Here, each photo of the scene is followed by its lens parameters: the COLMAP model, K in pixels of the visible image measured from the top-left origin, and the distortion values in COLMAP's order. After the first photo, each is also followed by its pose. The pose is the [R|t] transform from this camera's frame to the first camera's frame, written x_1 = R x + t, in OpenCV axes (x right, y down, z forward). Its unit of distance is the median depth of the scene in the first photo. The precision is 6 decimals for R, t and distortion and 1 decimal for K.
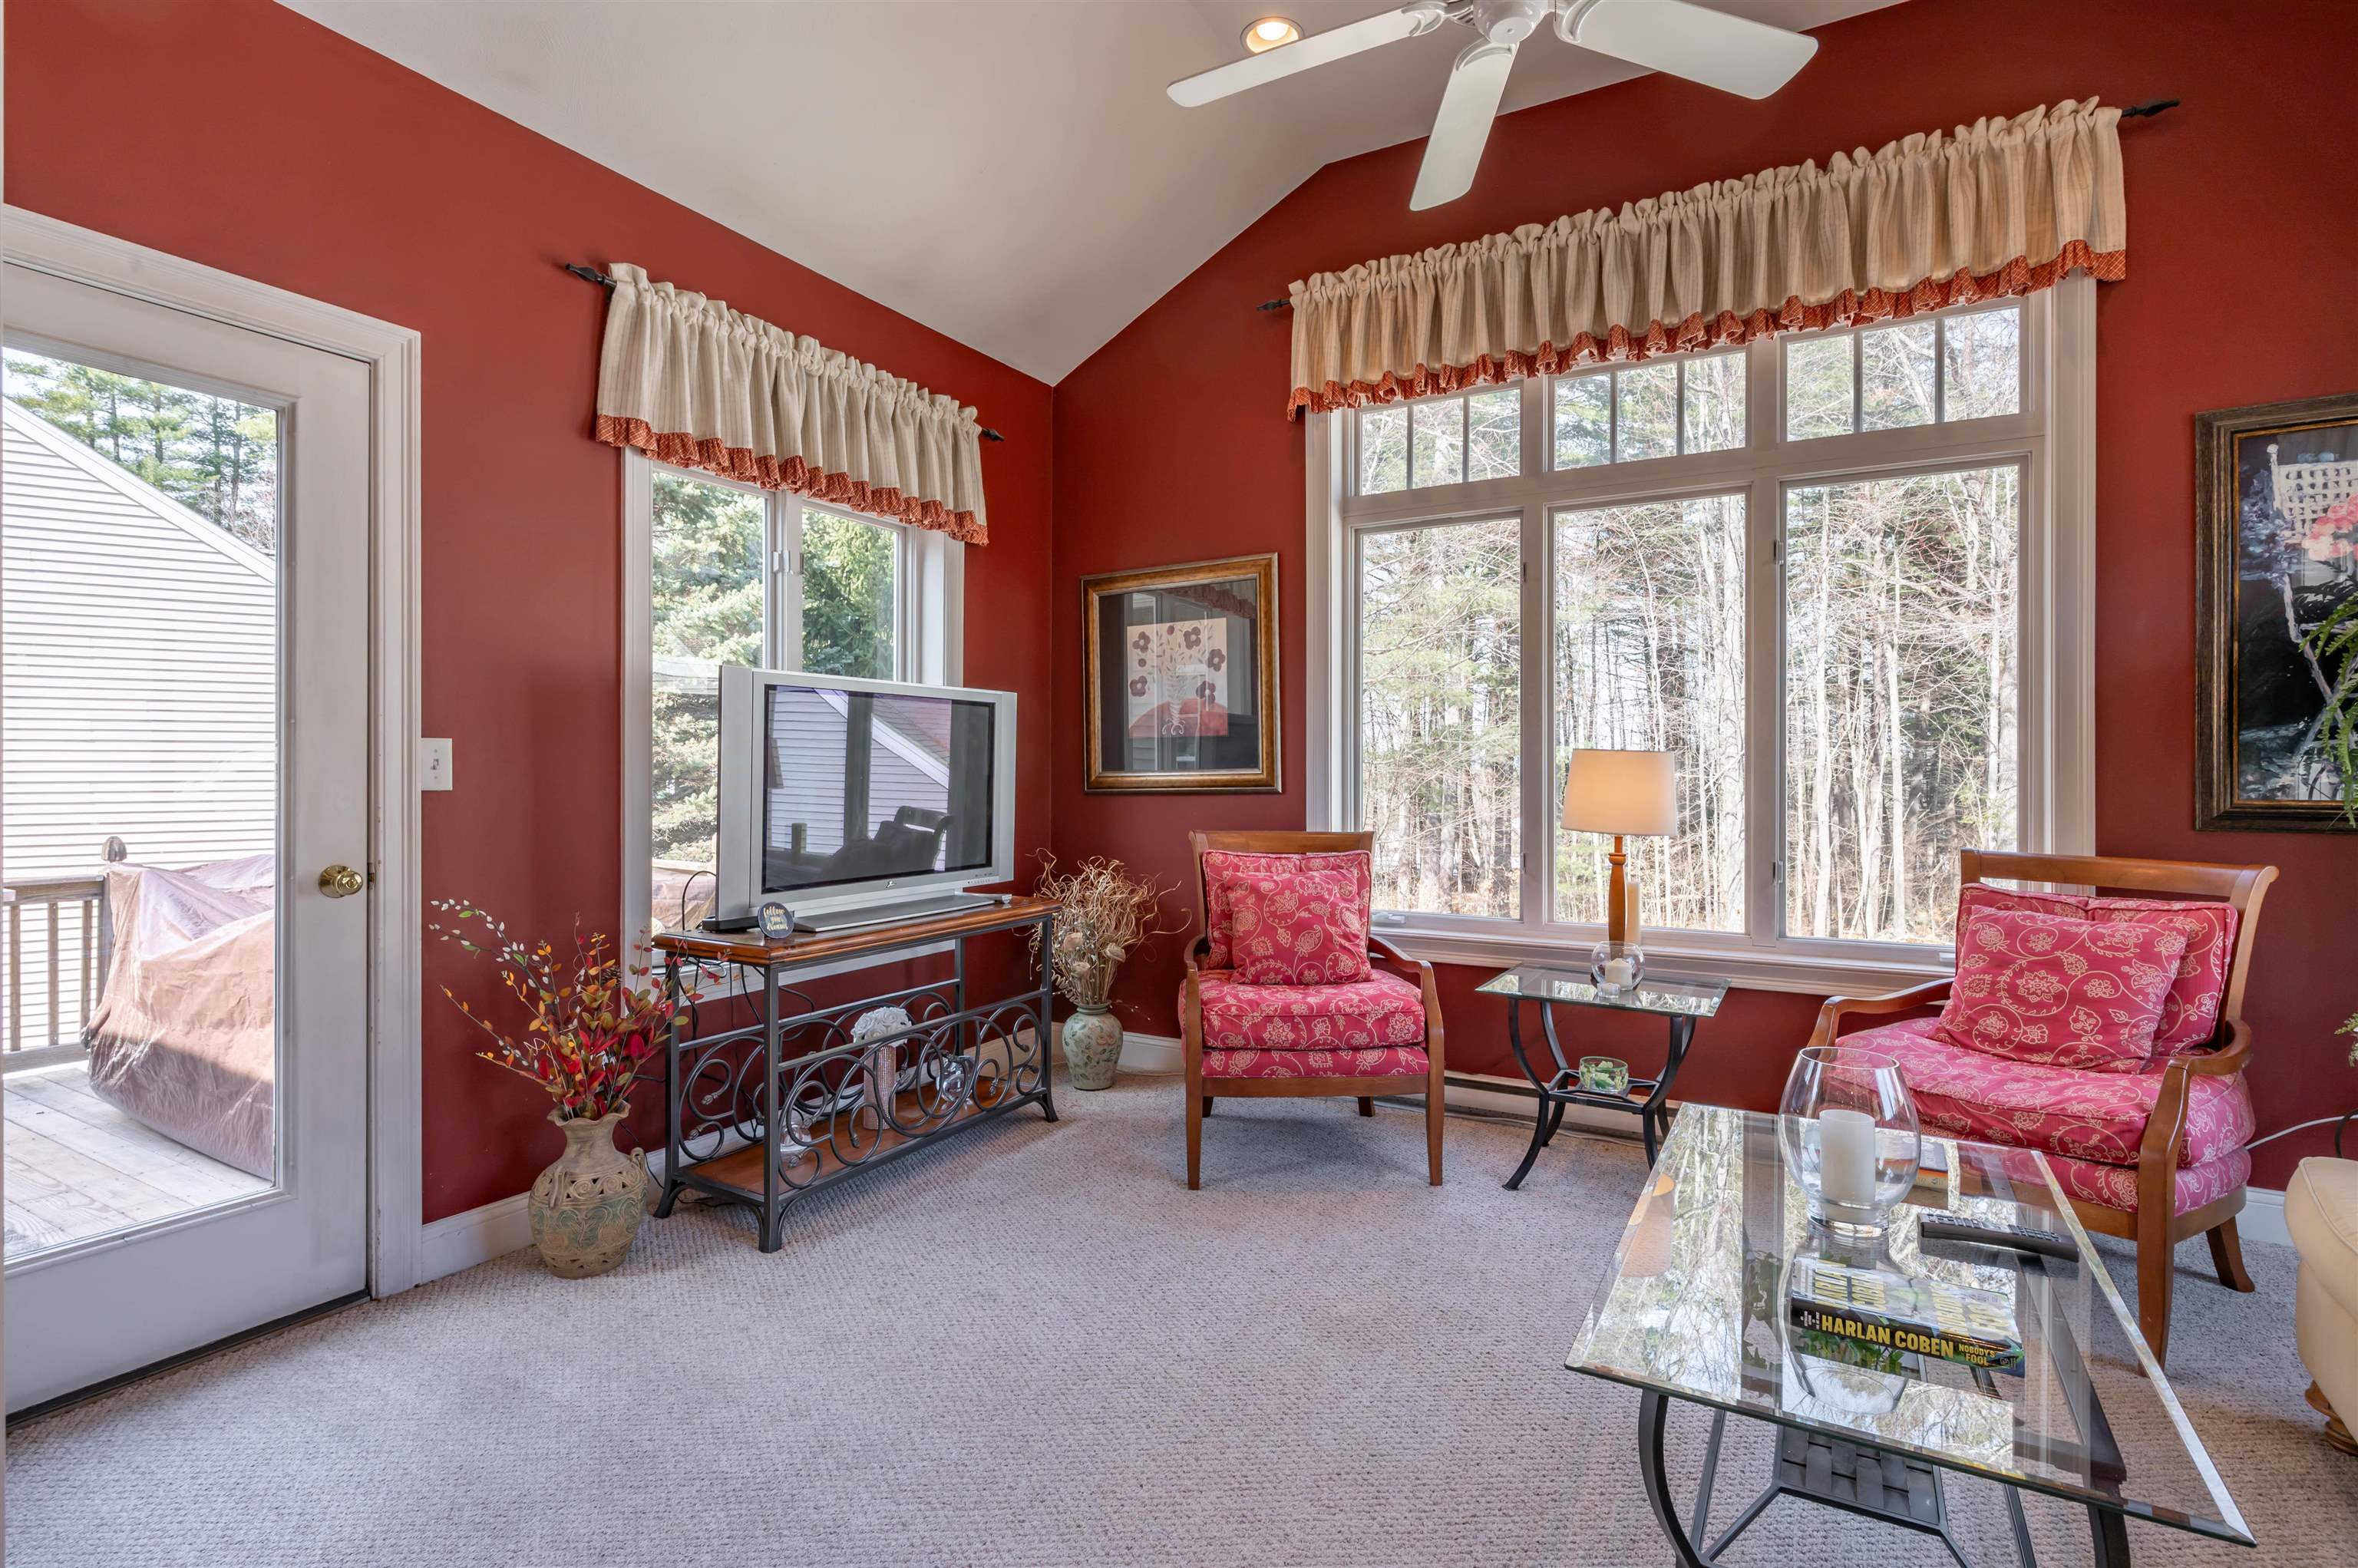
lens RADIAL K [[1157.2, 0, 1167.5], [0, 1157.2, 772.9], [0, 0, 1]] dist [-0.005570, 0.004139]
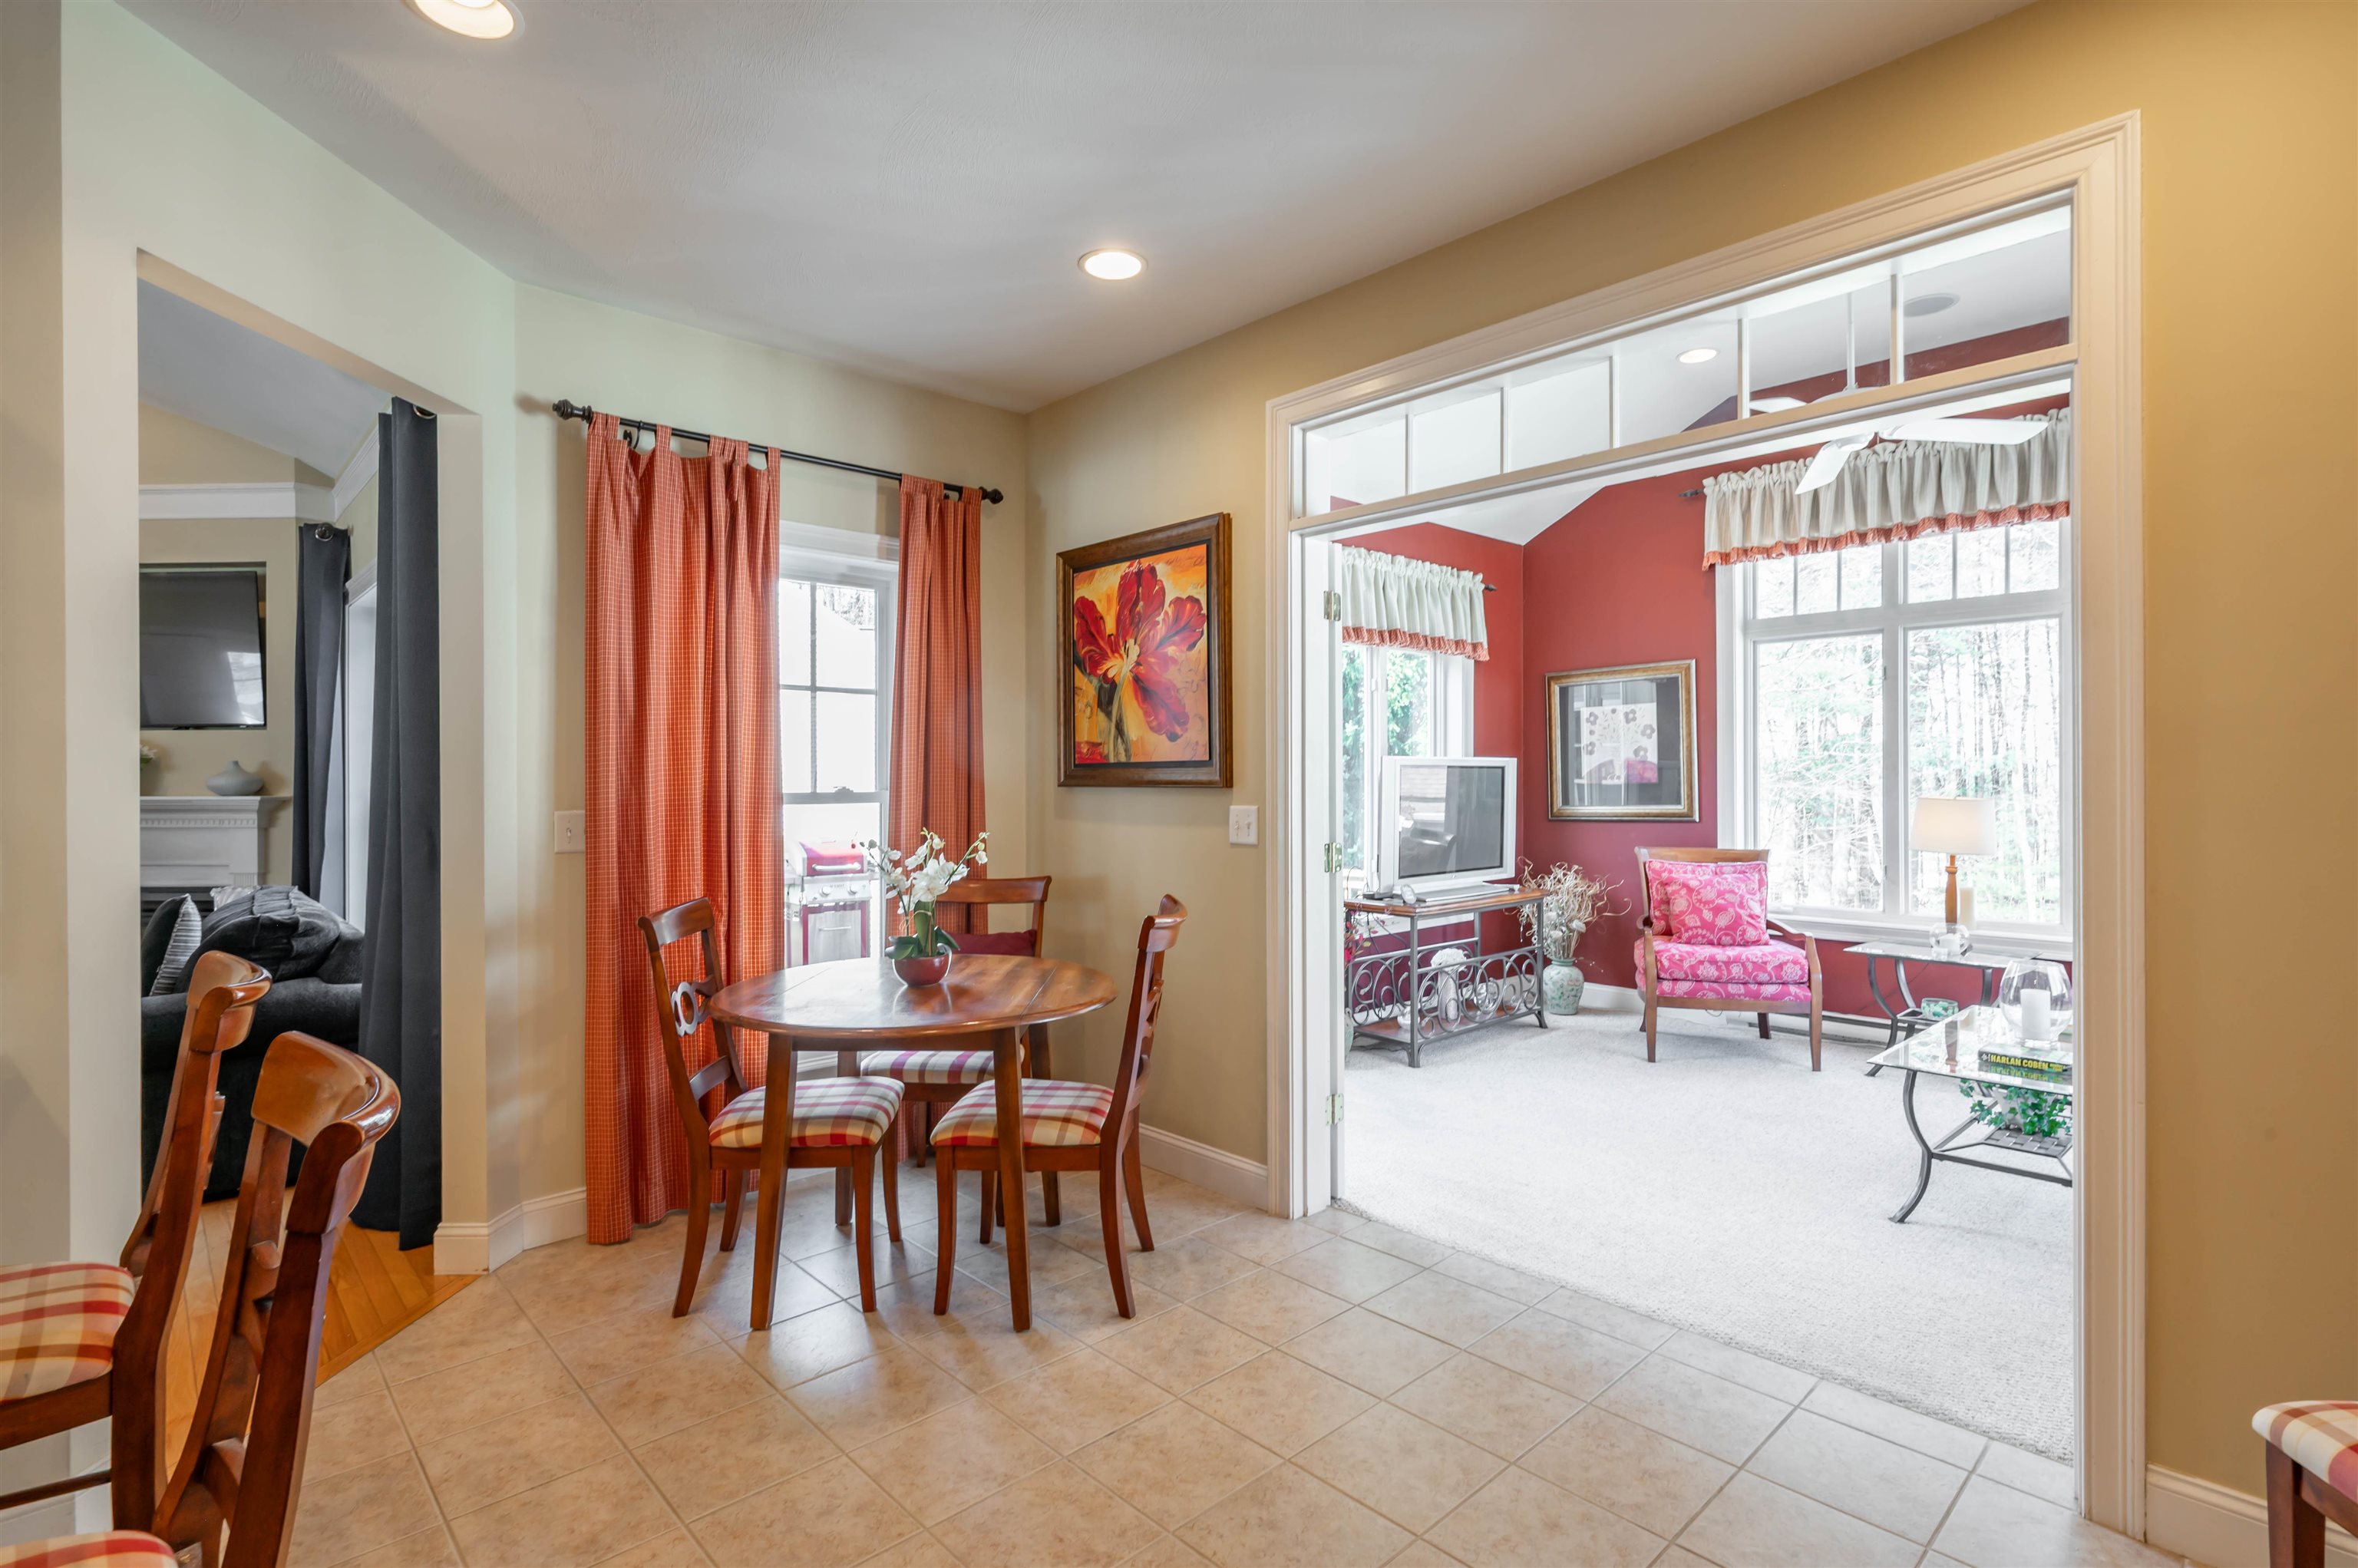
lens RADIAL K [[1157.2, 0, 1131.7], [0, 1157.2, 781.8], [0, 0, 1]] dist [-0.005570, 0.004139]
pose [[0.950812, -0.004553, -0.309736, -0.154632], [0.004657, 0.999989, -0.000405, -0.042900], [0.309735, -0.001057, 0.950822, -0.731983]]
